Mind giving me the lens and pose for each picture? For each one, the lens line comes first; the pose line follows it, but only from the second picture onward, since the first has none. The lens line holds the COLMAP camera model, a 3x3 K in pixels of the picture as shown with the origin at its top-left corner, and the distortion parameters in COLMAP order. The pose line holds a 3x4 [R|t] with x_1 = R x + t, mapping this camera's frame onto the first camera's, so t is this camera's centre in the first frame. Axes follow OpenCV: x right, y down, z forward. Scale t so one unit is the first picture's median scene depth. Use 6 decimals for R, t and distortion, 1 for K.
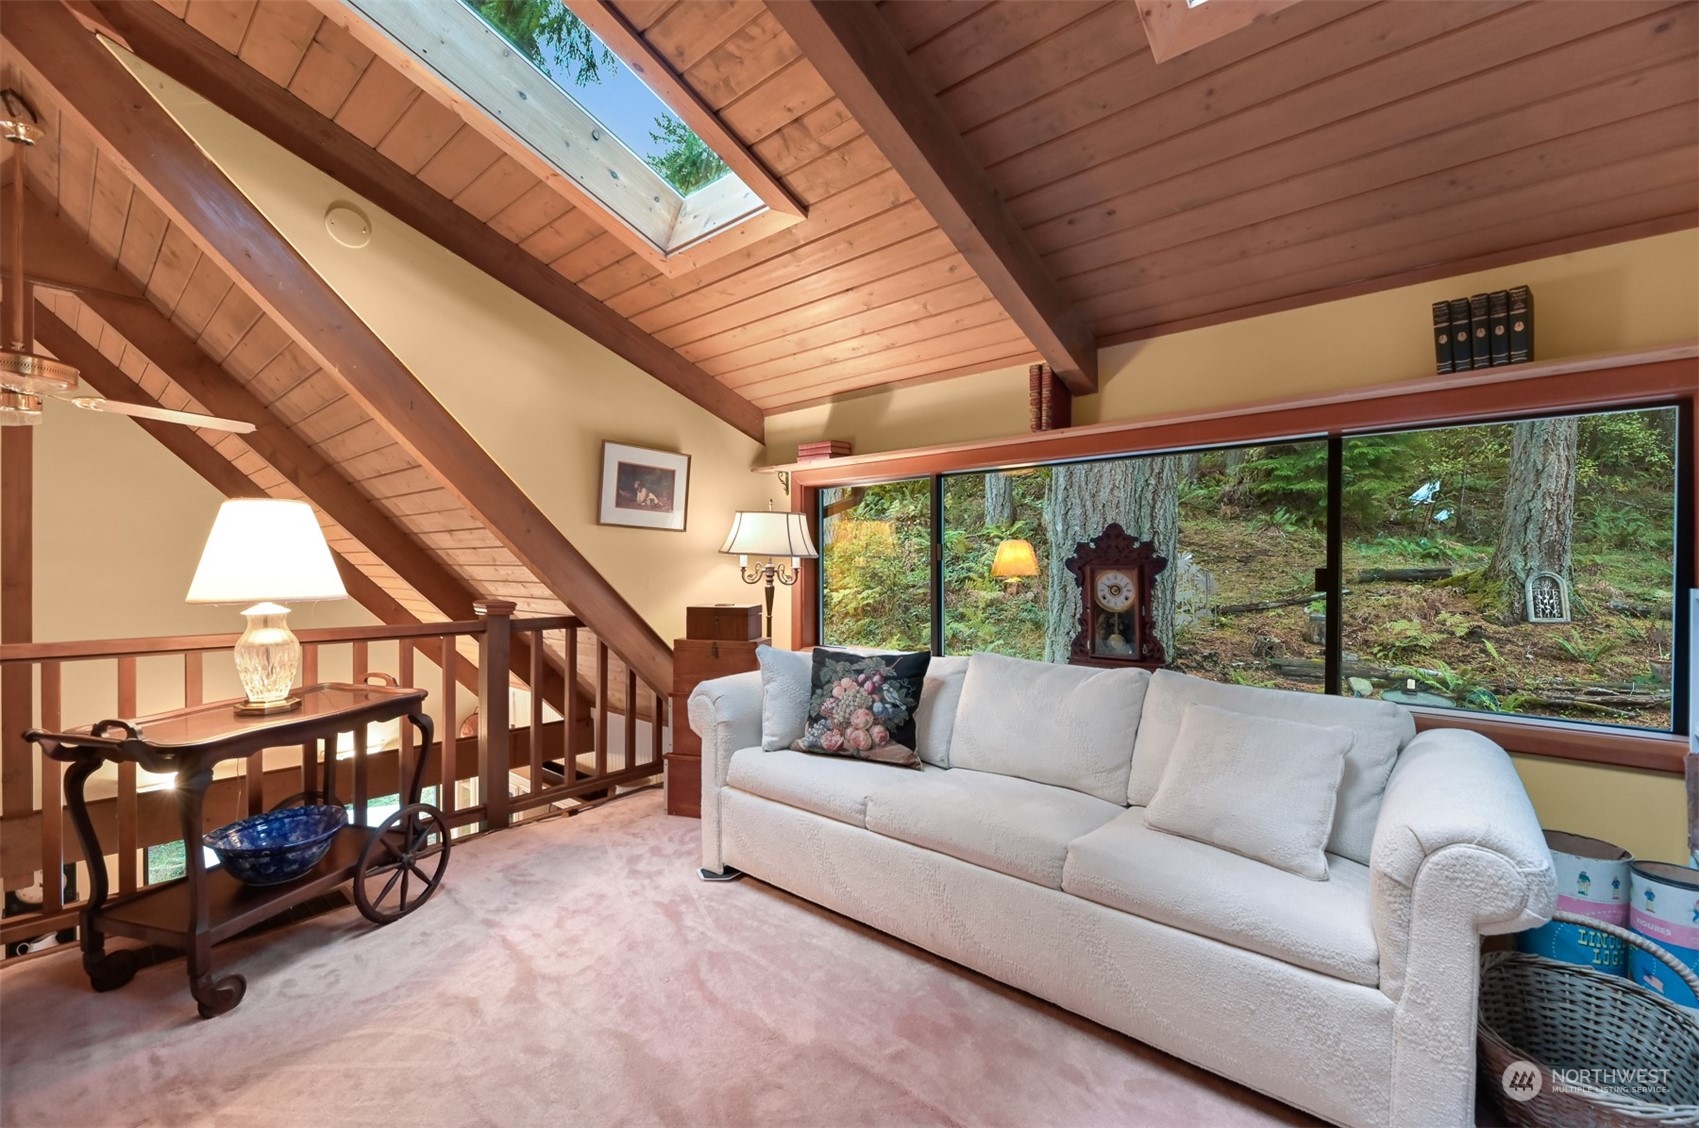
lens RADIAL K [[675.1, 0, 849.5], [0, 675.1, 564.0], [0, 0, 1]] dist [0.000564, -0.000092]
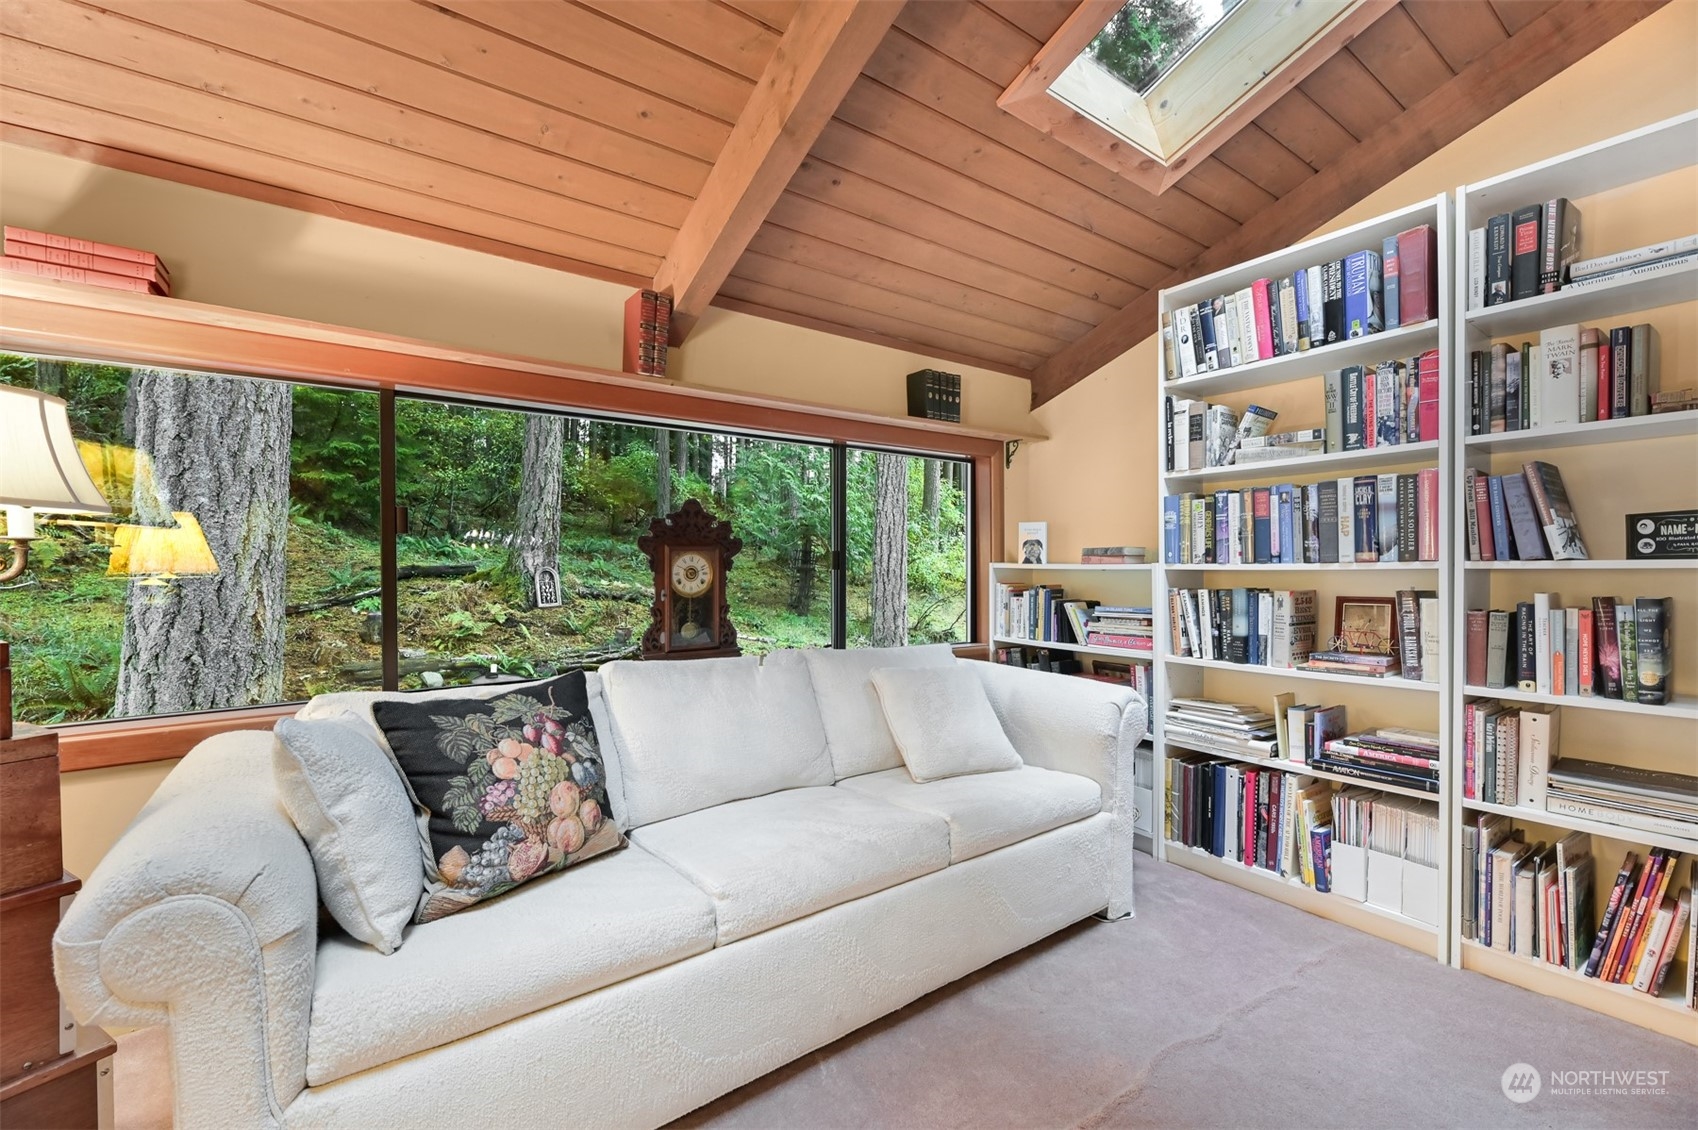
lens RADIAL K [[690.2, 0, 859.7], [0, 690.2, 568.3], [0, 0, 1]] dist [-0.001920, -0.000477]
pose [[0.247772, -0.005300, 0.968804, -0.164154], [-0.001934, 0.999980, 0.005965, 0.009626], [-0.968816, -0.003352, 0.247757, 0.205712]]
